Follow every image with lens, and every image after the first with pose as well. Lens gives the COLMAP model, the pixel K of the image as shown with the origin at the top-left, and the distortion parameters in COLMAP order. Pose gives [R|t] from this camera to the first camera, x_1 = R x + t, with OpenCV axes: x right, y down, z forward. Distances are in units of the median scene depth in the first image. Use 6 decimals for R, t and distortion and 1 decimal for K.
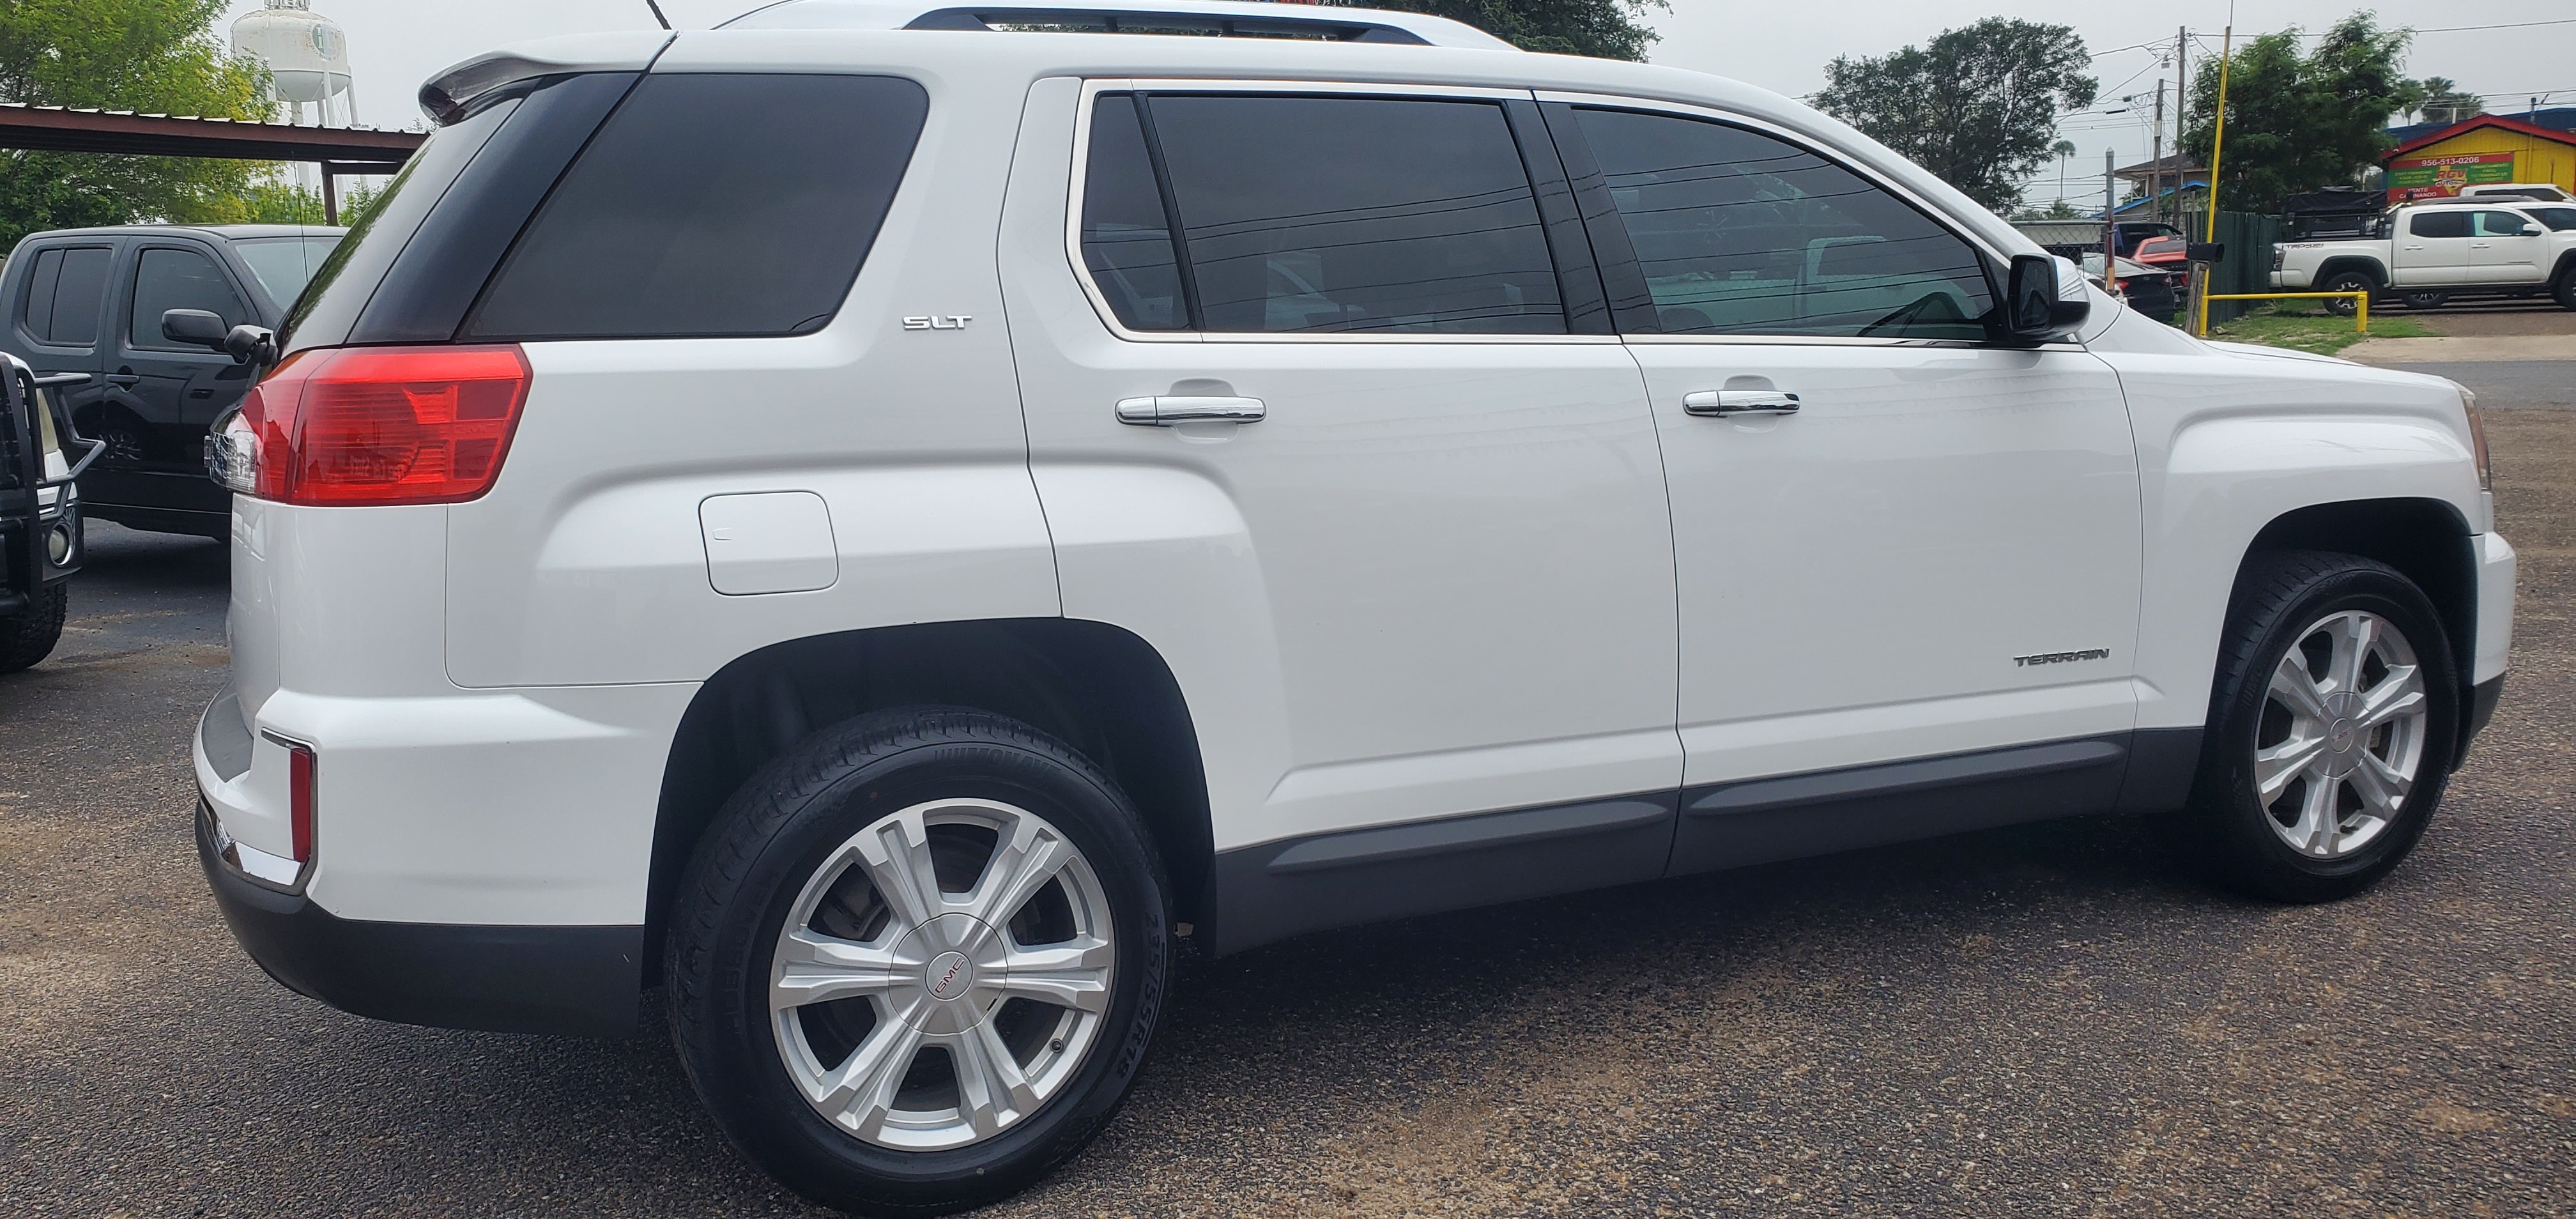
lens RADIAL K [[1989.7, 0, 1311.7], [0, 1989.7, 604.7], [0, 0, 1]] dist [0.041888, -0.006246]
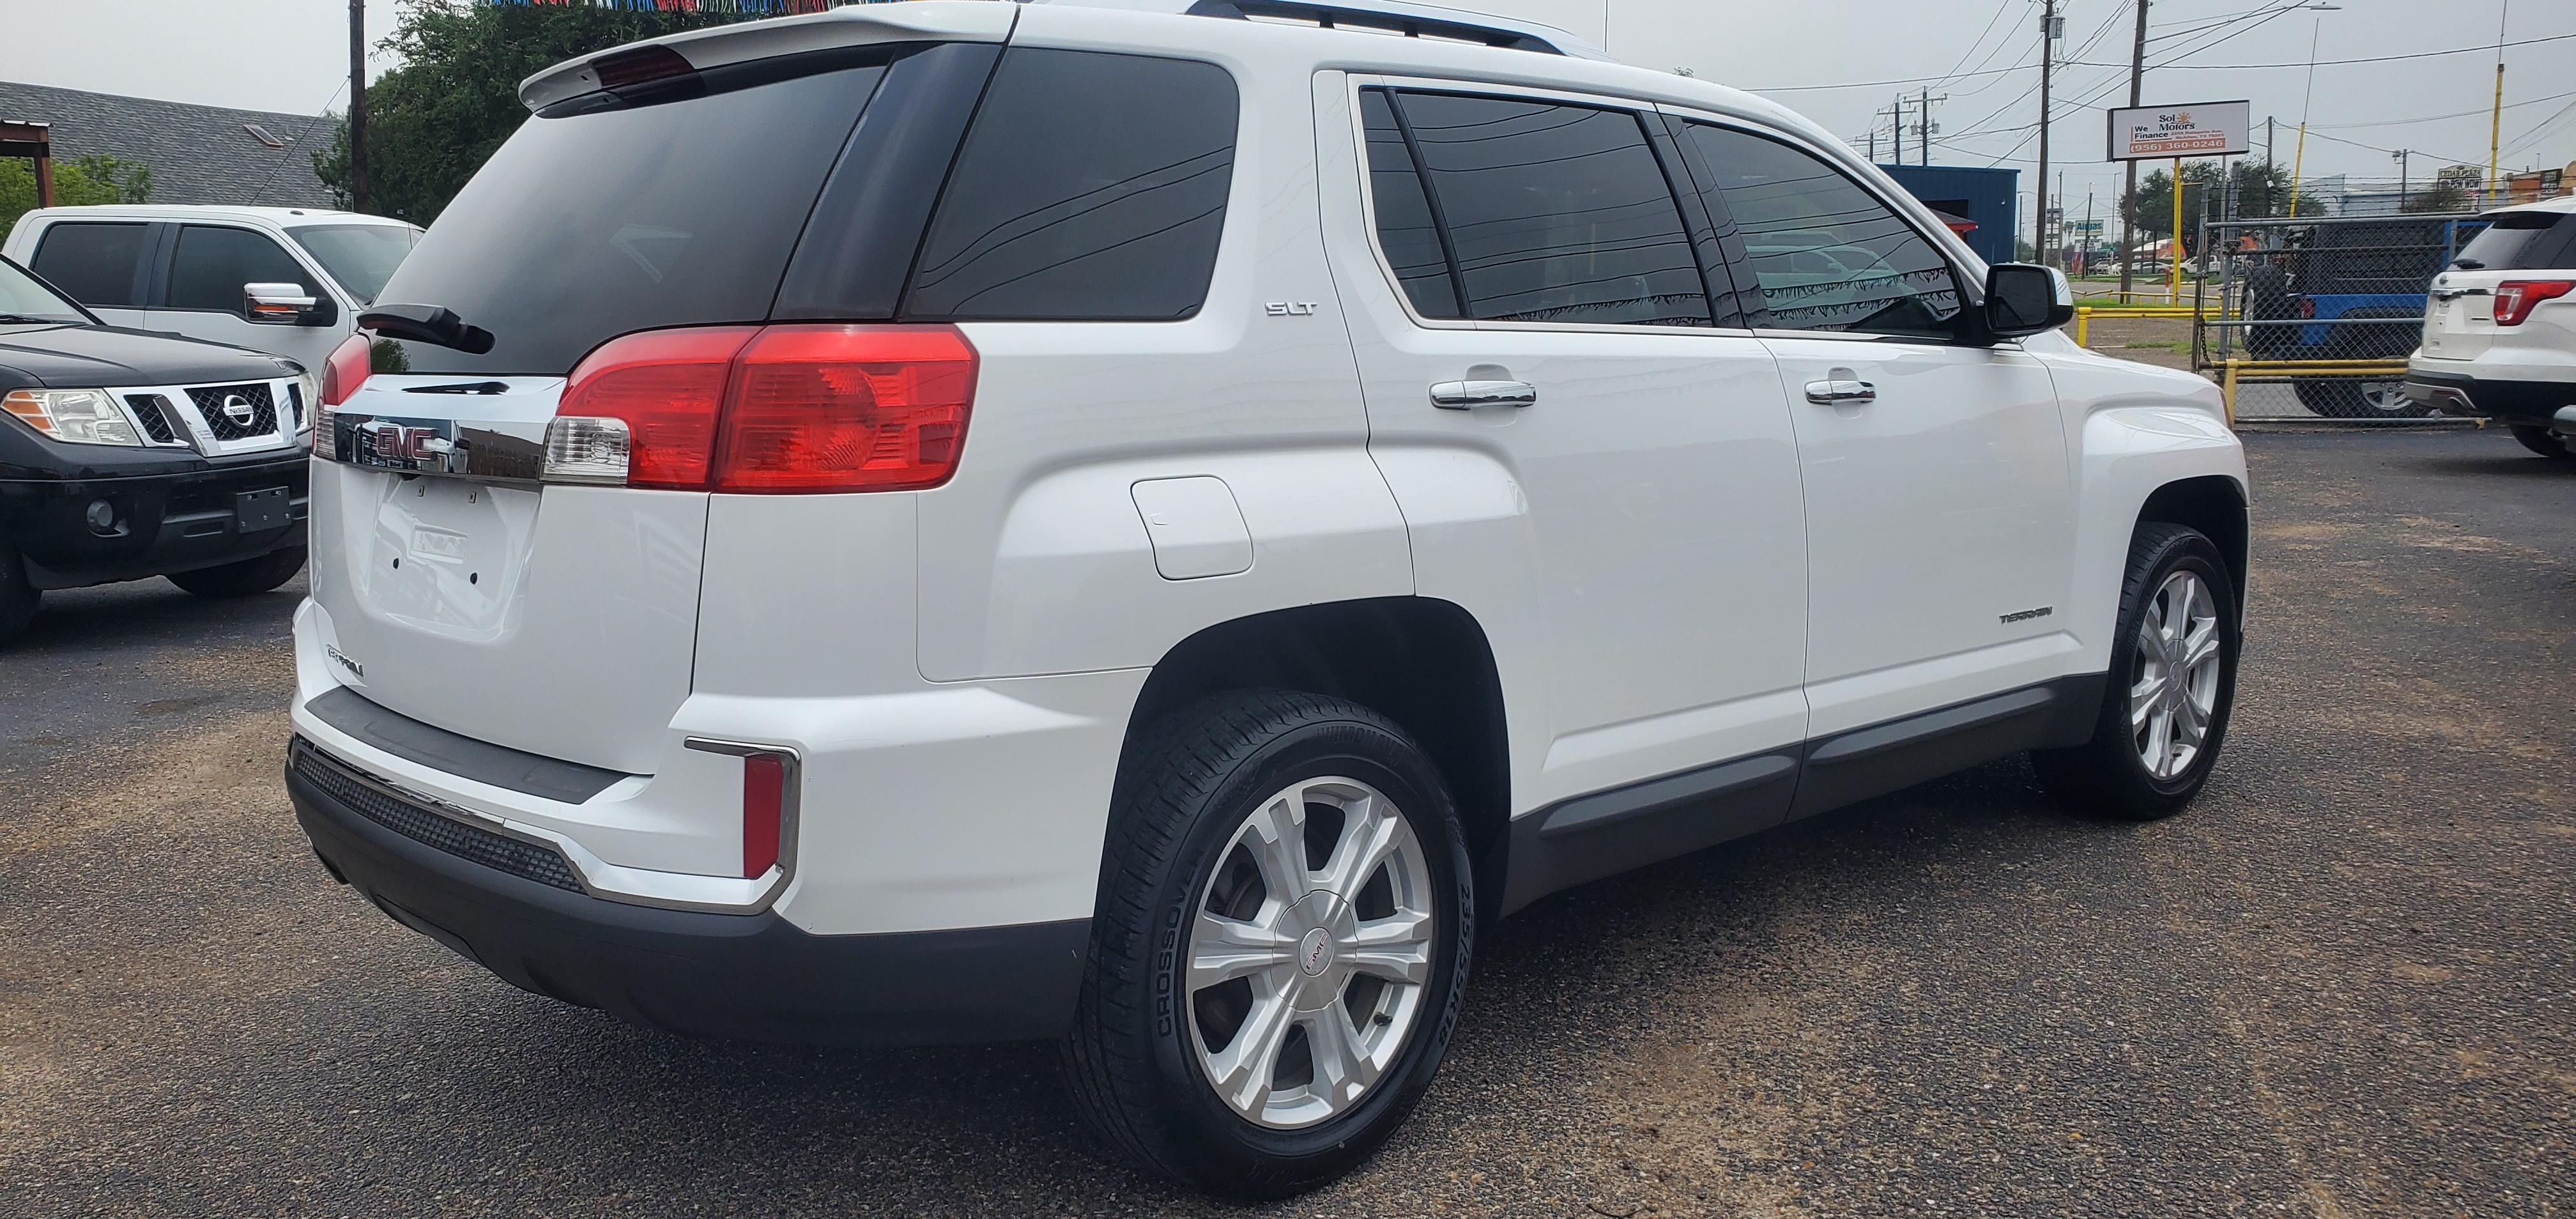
lens RADIAL K [[1989.7, 0, 1311.7], [0, 1989.7, 604.7], [0, 0, 1]] dist [0.041888, -0.006246]
pose [[0.952163, -0.033429, 0.303757, -0.465520], [0.035931, 0.999351, -0.002649, 0.011469], [-0.303471, 0.013437, 0.952746, 0.035478]]
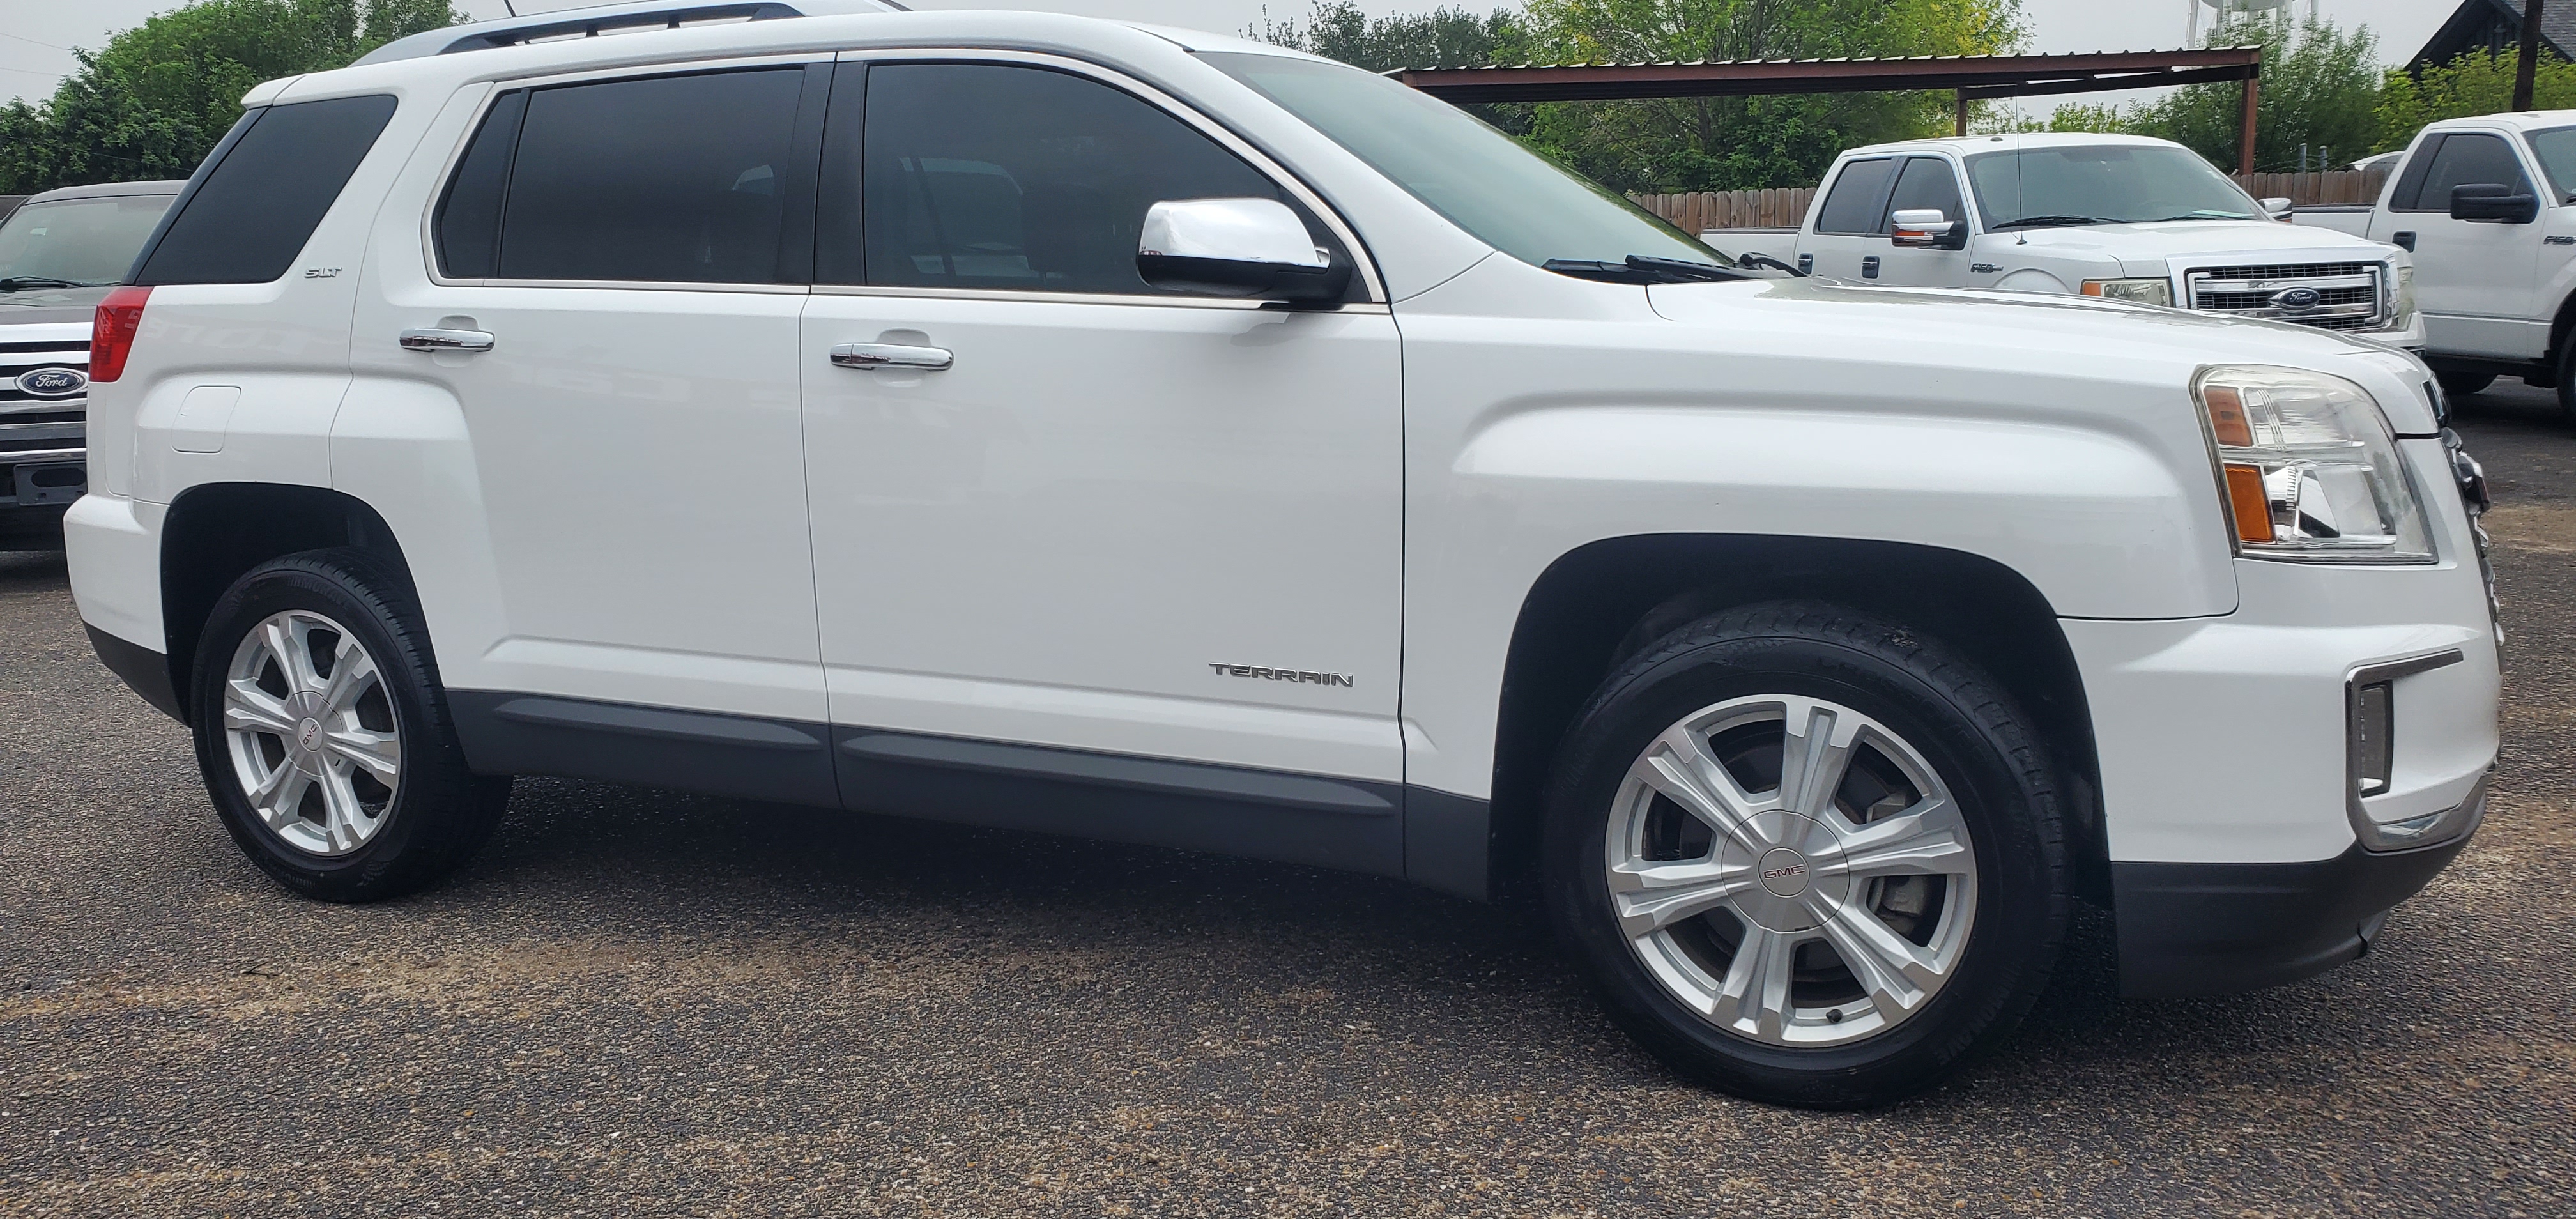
lens RADIAL K [[2005.9, 0, 1245.9], [0, 2005.9, 580.3], [0, 0, 1]] dist [0.019604, 0.001028]
pose [[0.631711, 0.124425, -0.765153, 1.271620], [-0.102827, 0.991762, 0.076380, -0.096032], [0.768354, 0.030428, 0.639302, 0.567870]]
